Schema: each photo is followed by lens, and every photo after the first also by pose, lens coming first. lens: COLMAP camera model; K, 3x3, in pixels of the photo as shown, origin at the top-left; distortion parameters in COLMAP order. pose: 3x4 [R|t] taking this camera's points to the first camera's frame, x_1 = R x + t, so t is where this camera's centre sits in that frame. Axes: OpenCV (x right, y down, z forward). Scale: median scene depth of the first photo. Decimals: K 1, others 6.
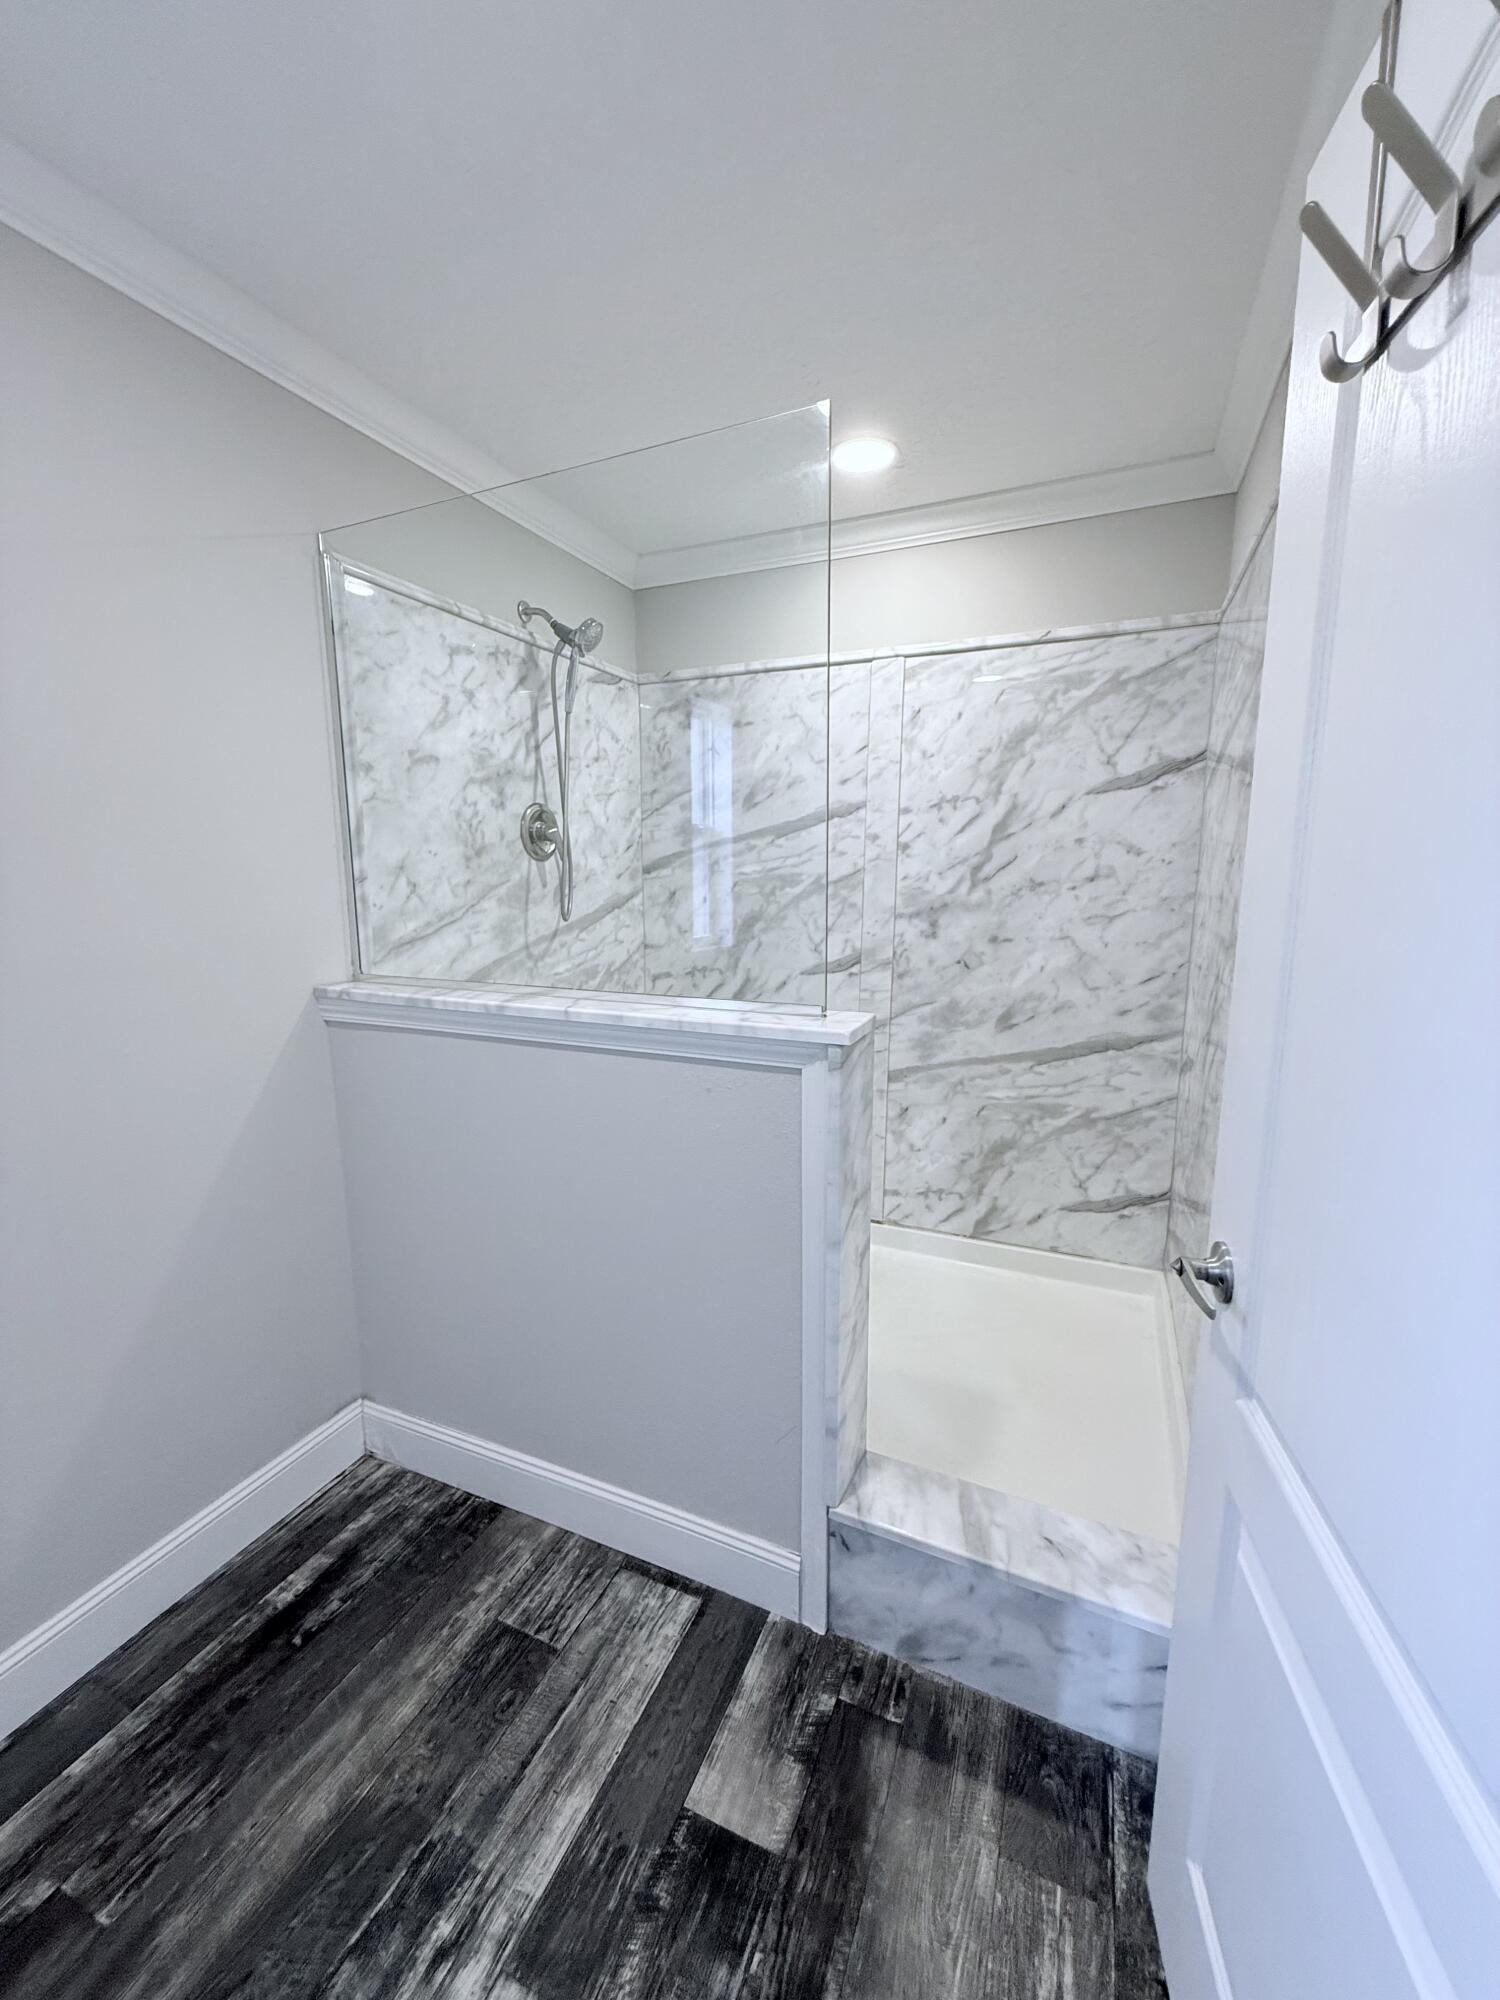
lens RADIAL K [[801.0, 0, 750.0], [0, 801.0, 1000.0], [0, 0, 1]] dist [-0.000256, 0.000509]
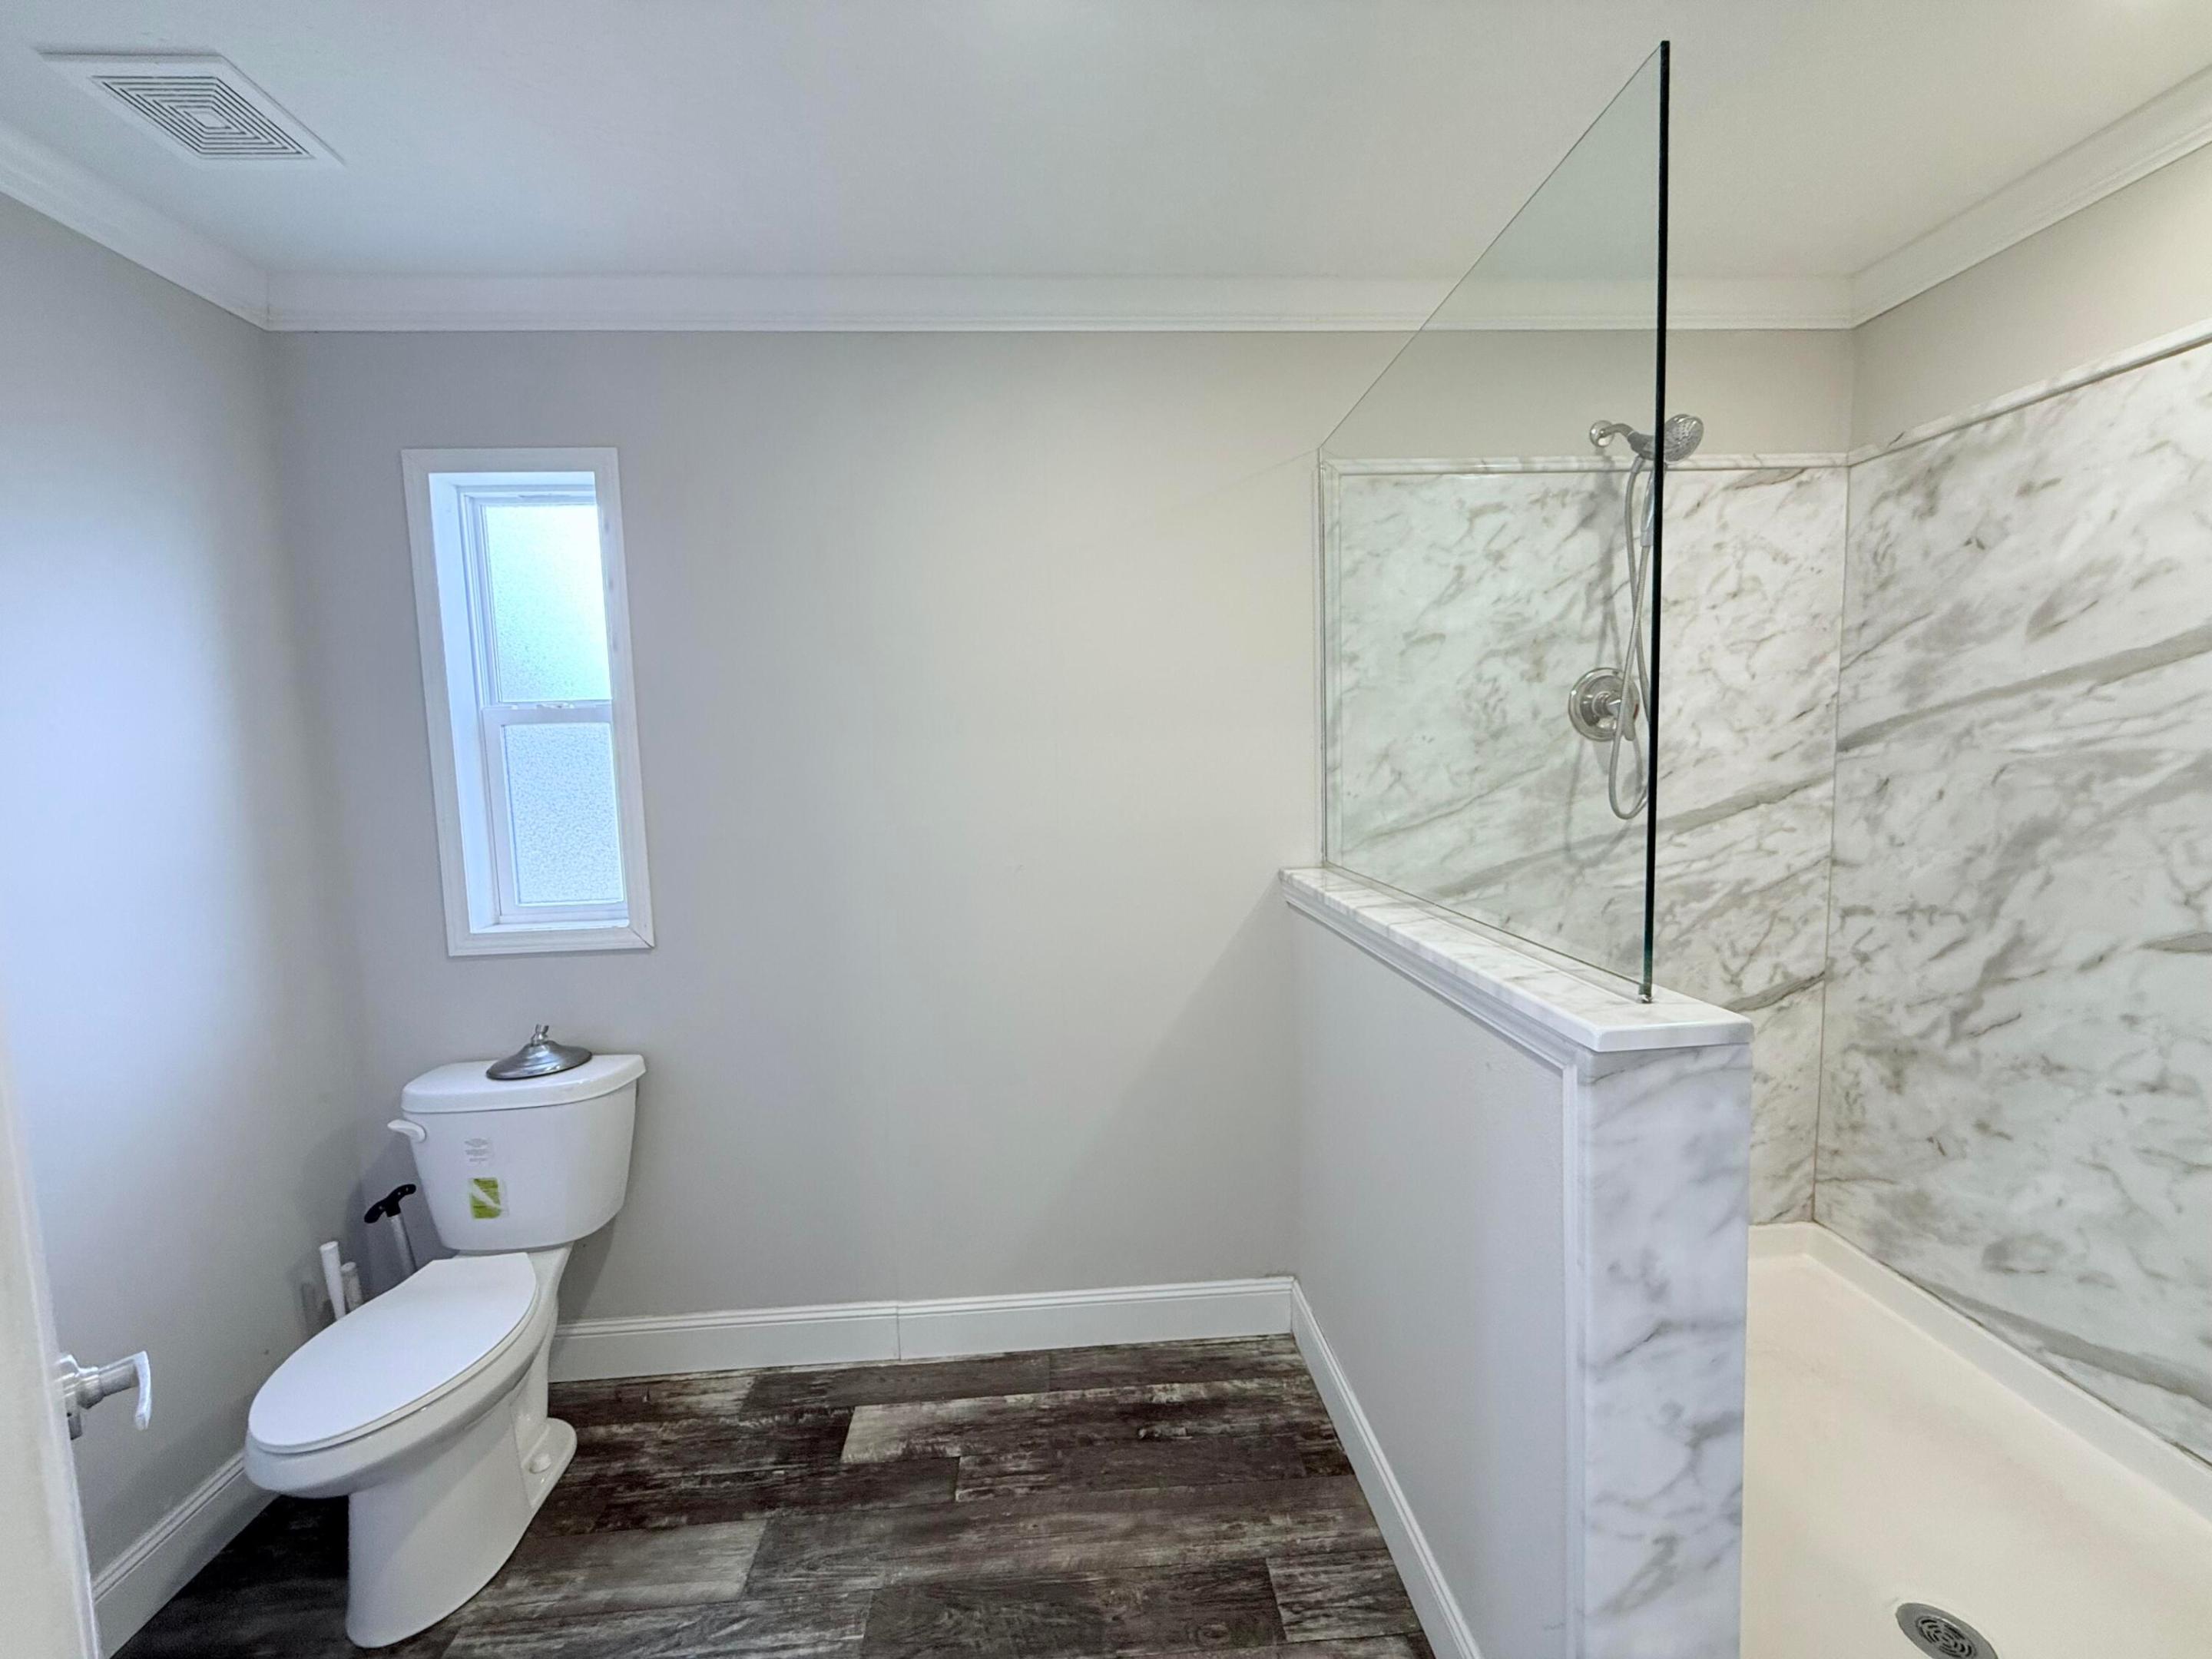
lens RADIAL K [[885.9, 0, 1099.1], [0, 885.9, 836.2], [0, 0, 1]] dist [-0.000256, 0.000509]
pose [[0.456982, 0.073383, -0.886444, 0.342109], [-0.116703, 0.992922, 0.022034, -0.050230], [0.881787, 0.093381, 0.462312, 0.205107]]
